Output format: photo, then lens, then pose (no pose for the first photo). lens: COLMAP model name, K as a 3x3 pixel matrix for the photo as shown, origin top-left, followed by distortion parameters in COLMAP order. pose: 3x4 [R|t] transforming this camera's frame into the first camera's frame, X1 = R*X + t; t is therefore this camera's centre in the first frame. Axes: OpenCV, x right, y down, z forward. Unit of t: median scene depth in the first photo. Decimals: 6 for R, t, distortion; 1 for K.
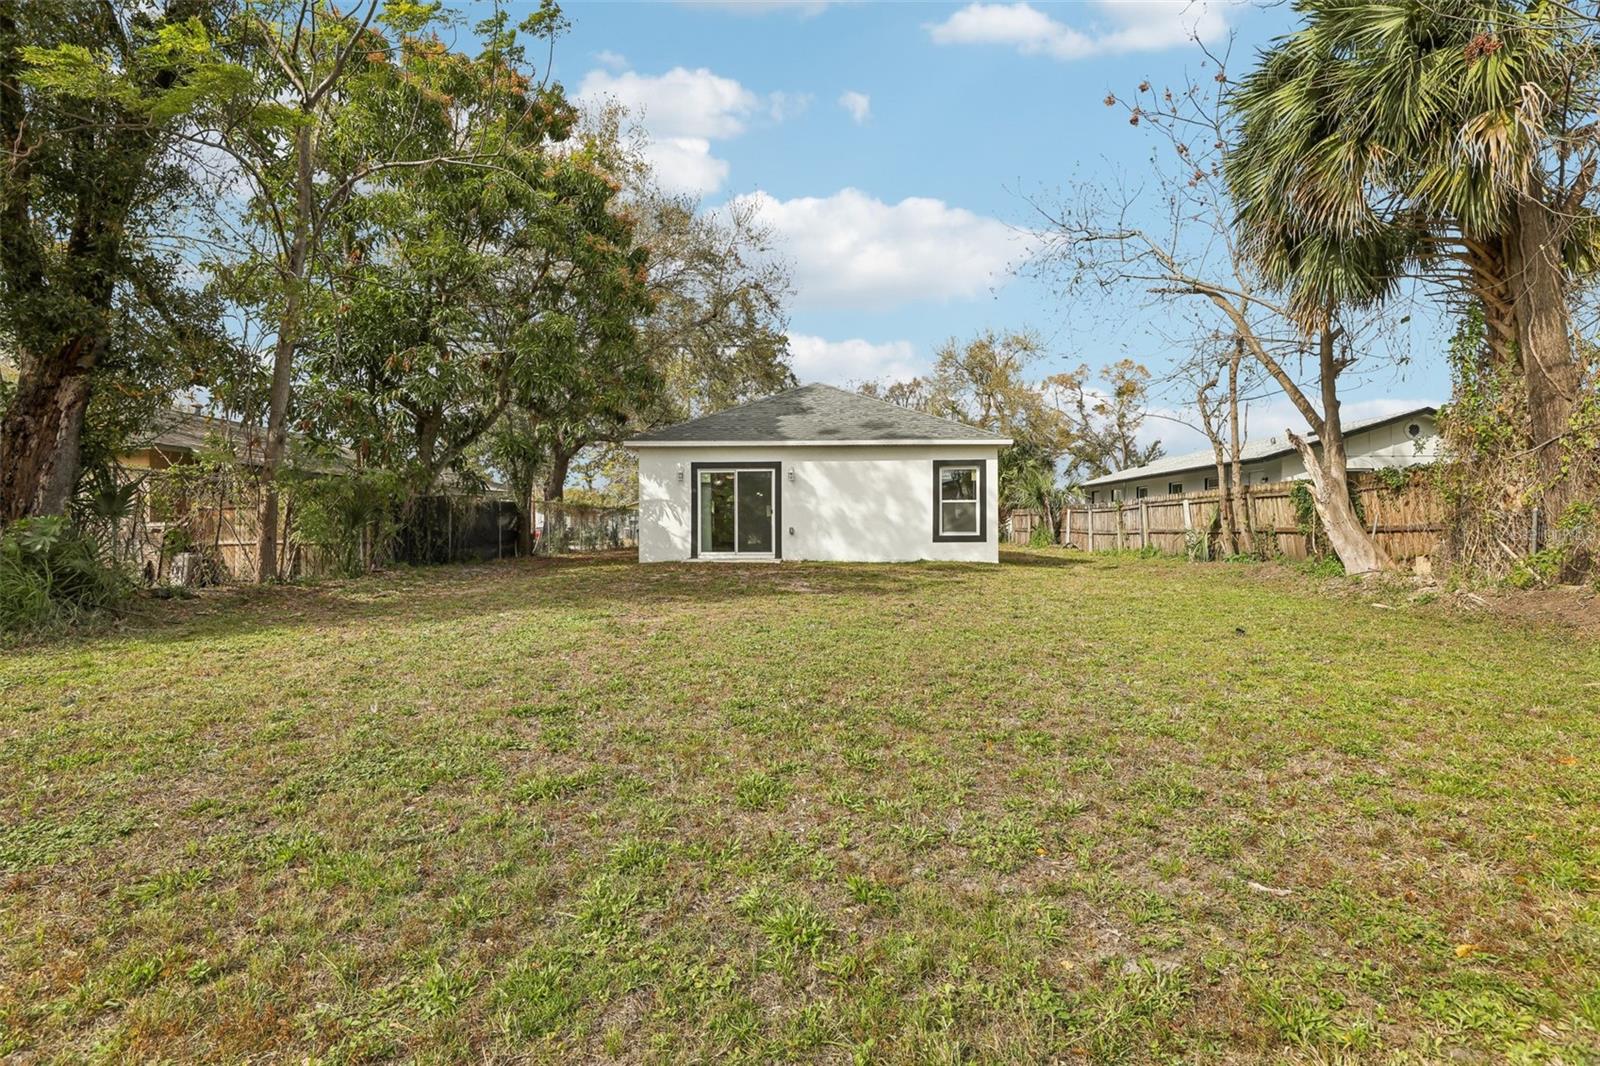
lens RADIAL K [[744.7, 0, 802.5], [0, 744.7, 526.6], [0, 0, 1]] dist [-0.036185, 0.000417]
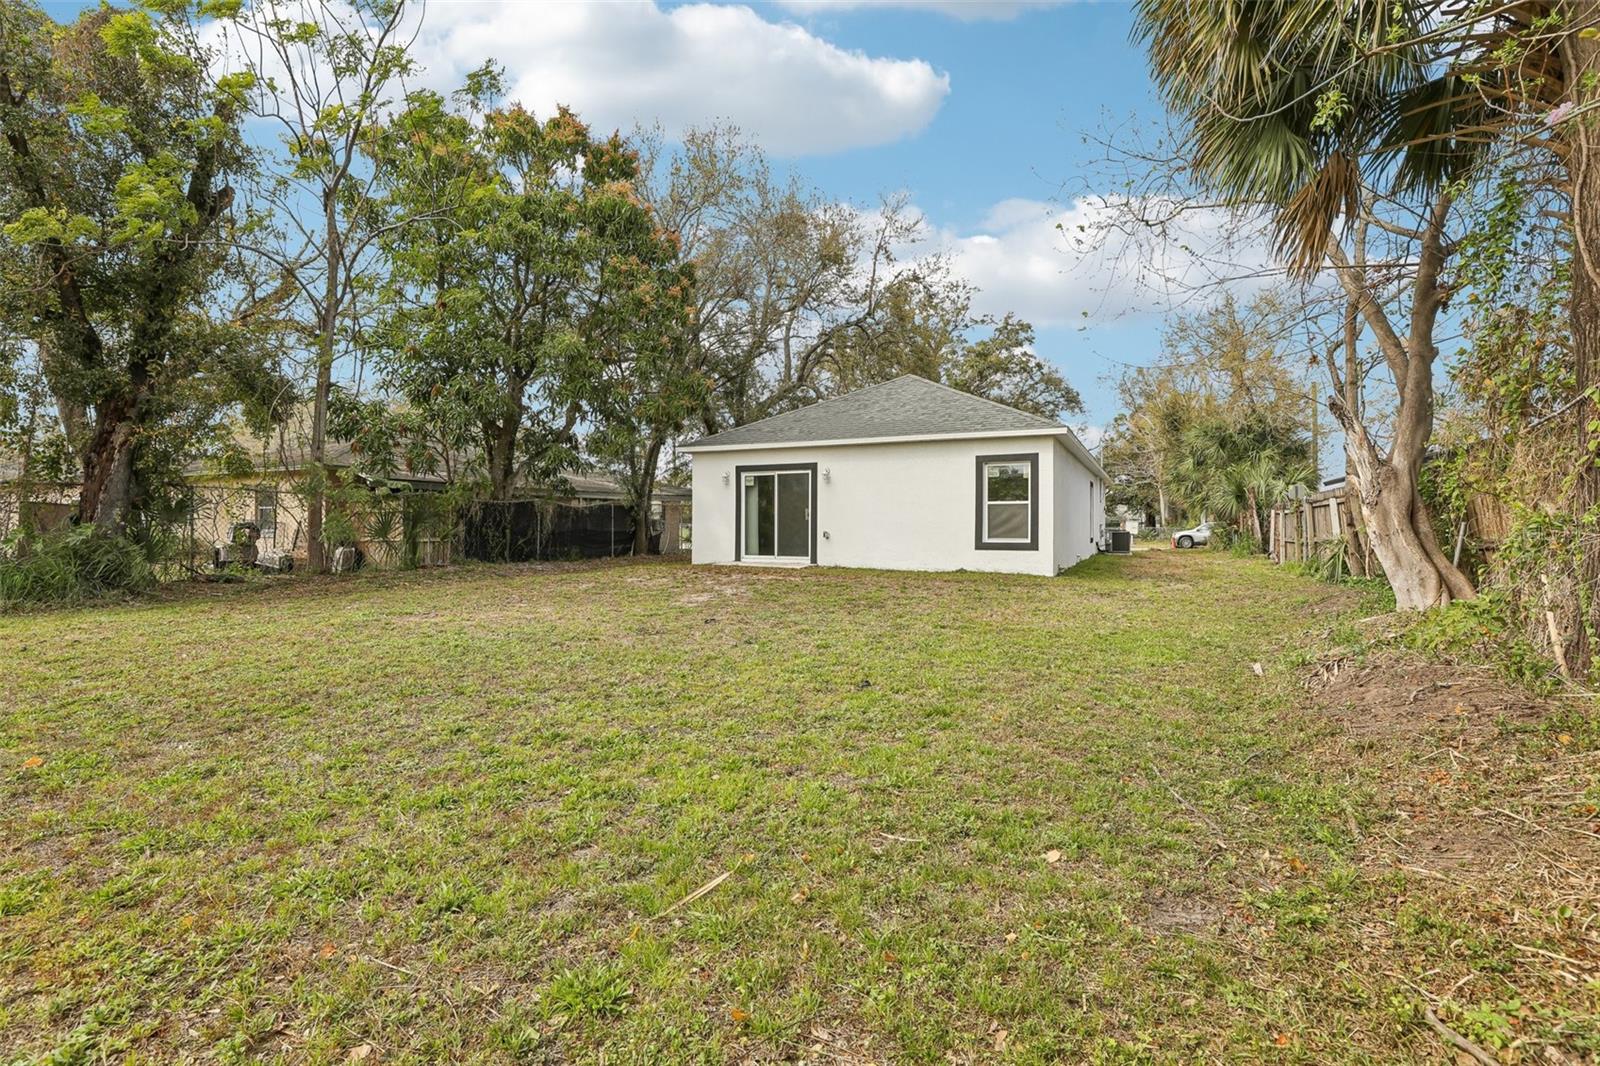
lens RADIAL K [[744.7, 0, 802.5], [0, 744.7, 526.6], [0, 0, 1]] dist [-0.036185, 0.000417]
pose [[0.908792, 0.006420, -0.417201, 0.353063], [-0.005677, 0.999979, 0.003022, -0.007676], [0.417212, -0.000378, 0.908809, 0.125122]]
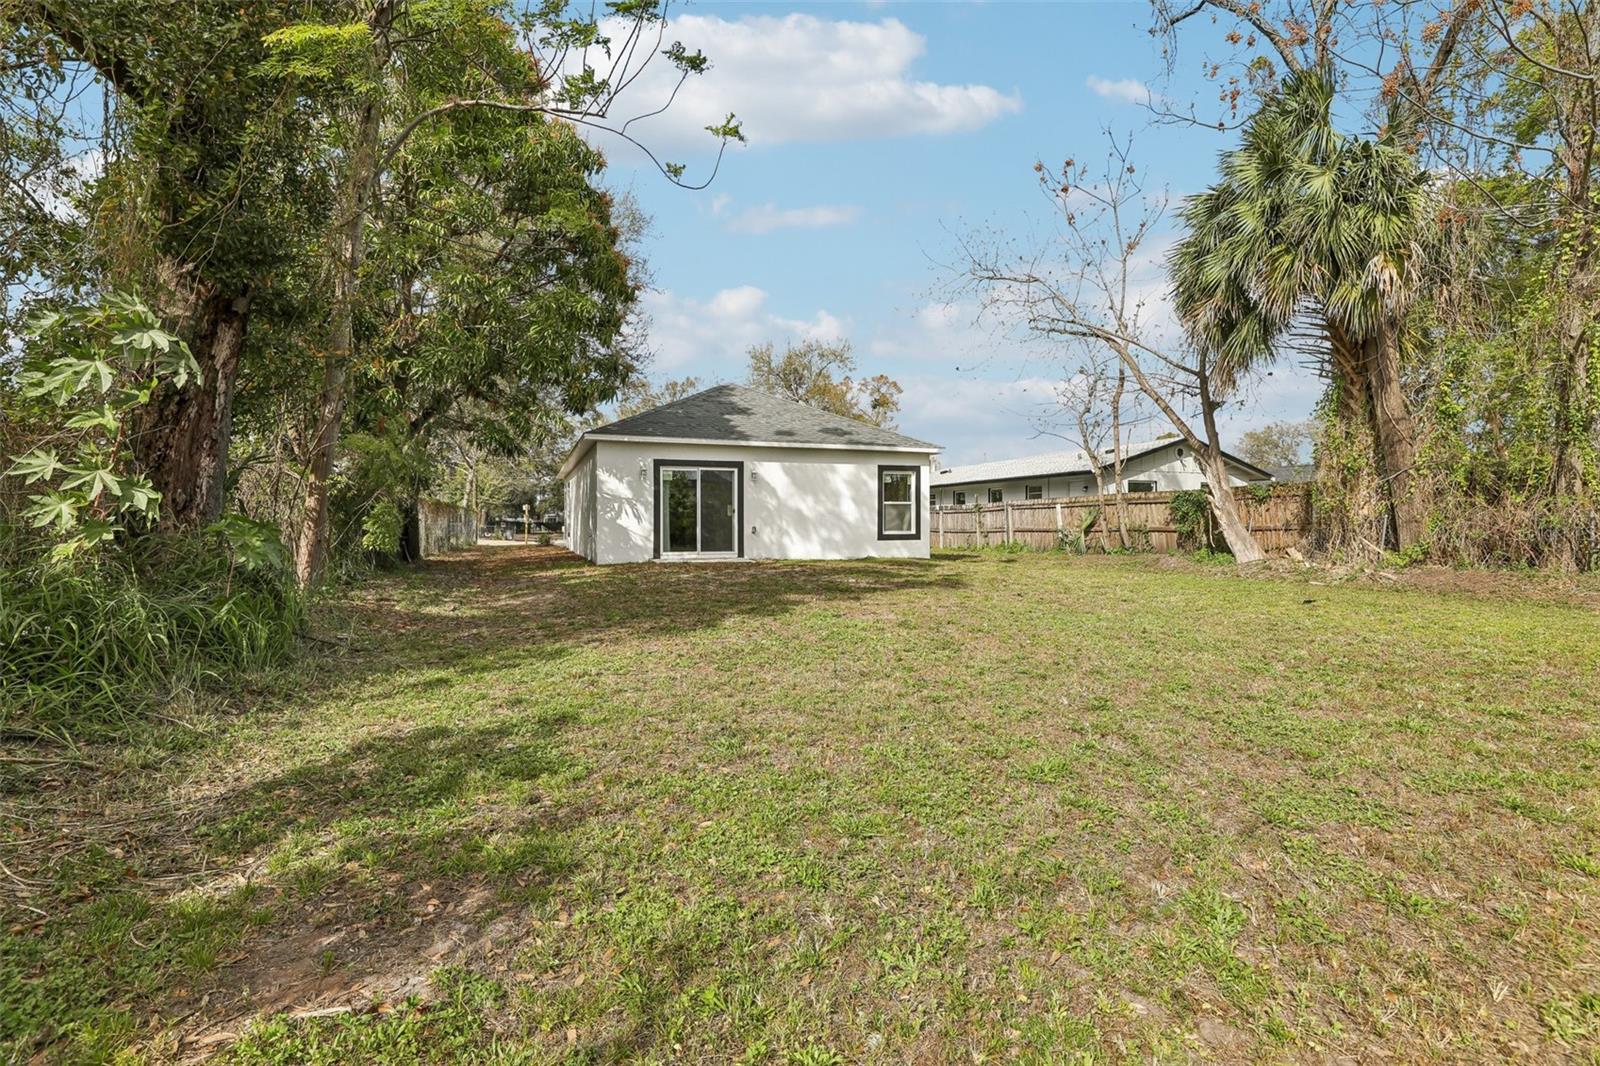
lens RADIAL K [[744.7, 0, 802.5], [0, 744.7, 526.6], [0, 0, 1]] dist [-0.036185, 0.000417]
pose [[0.923633, 0.000848, 0.383276, -0.341943], [-0.002098, 0.999994, 0.002844, -0.001695], [-0.383271, -0.003431, 0.923629, 0.036112]]
